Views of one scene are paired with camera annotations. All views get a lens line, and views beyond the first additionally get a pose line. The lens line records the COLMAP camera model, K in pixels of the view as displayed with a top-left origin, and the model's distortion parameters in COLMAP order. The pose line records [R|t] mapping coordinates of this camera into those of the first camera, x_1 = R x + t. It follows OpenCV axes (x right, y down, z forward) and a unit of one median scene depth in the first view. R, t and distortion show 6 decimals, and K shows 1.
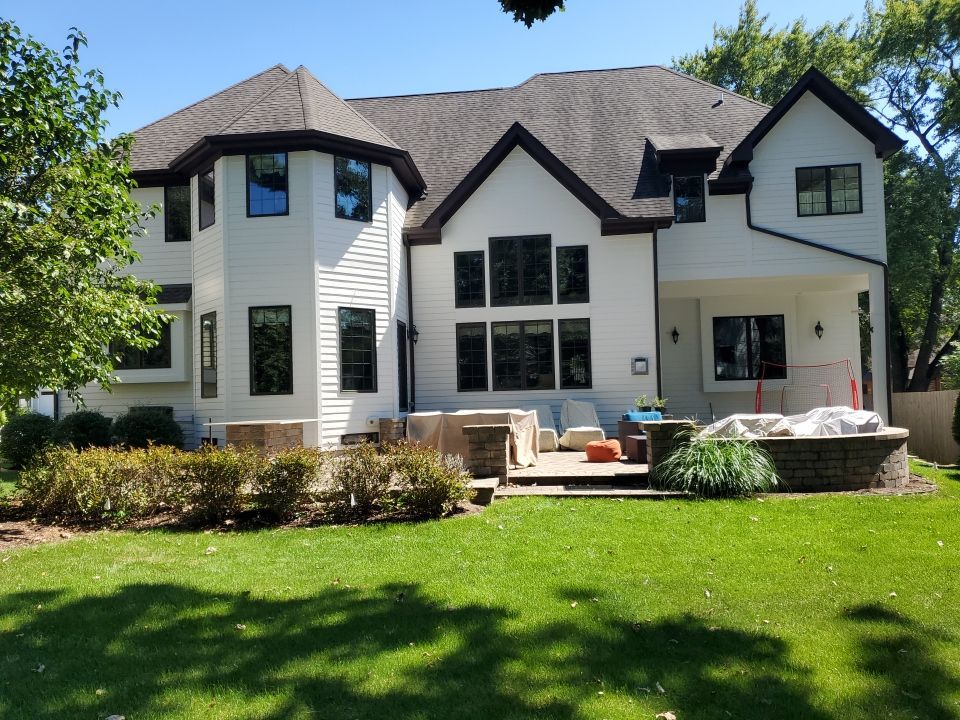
lens RADIAL K [[752.8, 0, 477.7], [0, 752.8, 366.5], [0, 0, 1]] dist [0.013772, 0.022550]
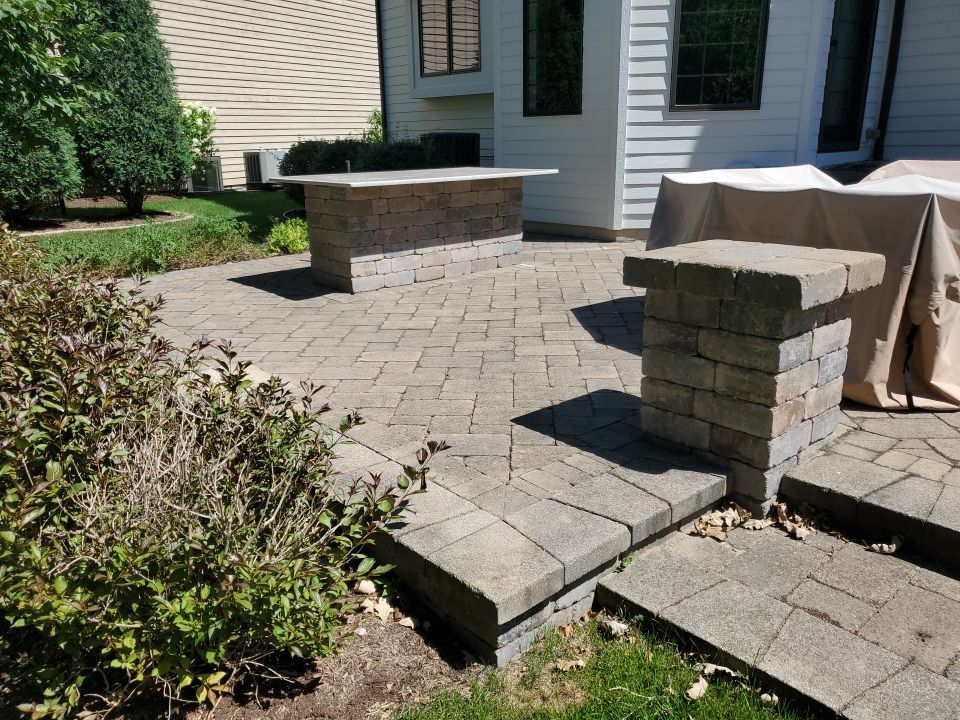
lens RADIAL K [[752.8, 0, 477.7], [0, 752.8, 366.5], [0, 0, 1]] dist [0.013772, 0.022550]
pose [[0.720765, 0.221986, -0.656673, 0.086389], [0.027979, 0.937246, 0.347544, 0.016651], [0.692614, -0.268871, 0.669323, 0.542145]]
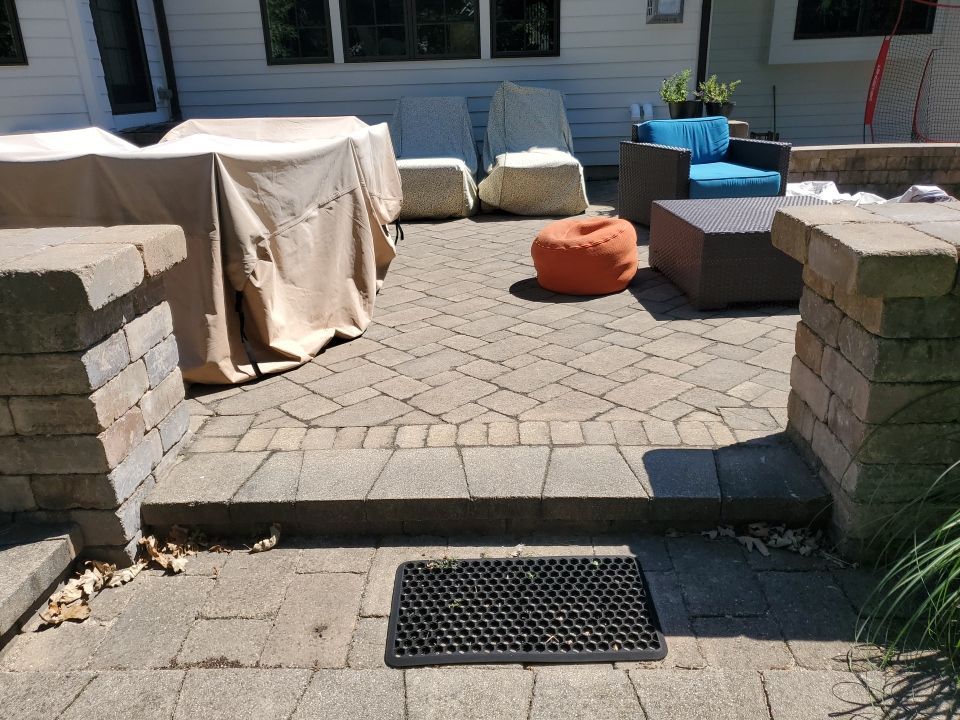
lens RADIAL K [[752.8, 0, 477.7], [0, 752.8, 366.5], [0, 0, 1]] dist [0.013772, 0.022550]
pose [[0.998588, -0.021838, 0.048436, 0.086212], [0.000642, 0.916518, 0.399993, 0.020688], [-0.053127, -0.399397, 0.915237, 0.575628]]
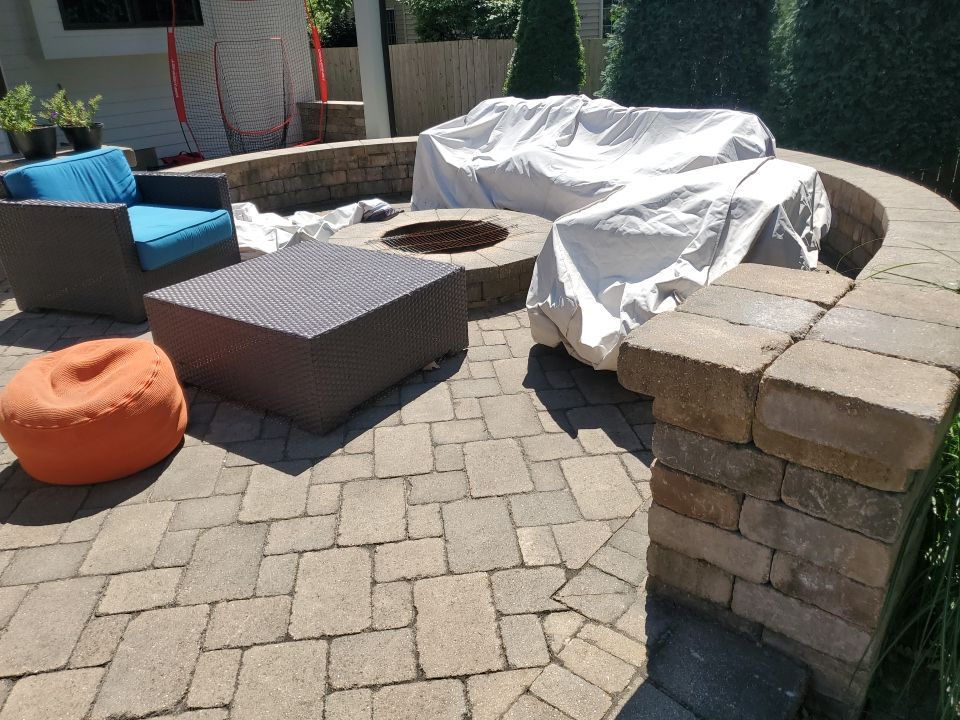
lens RADIAL K [[752.8, 0, 477.7], [0, 752.8, 366.5], [0, 0, 1]] dist [0.013772, 0.022550]
pose [[0.560563, -0.349214, 0.750878, 0.059849], [-0.003241, 0.905803, 0.423686, 0.009672], [-0.828105, -0.239936, 0.506628, 0.686894]]
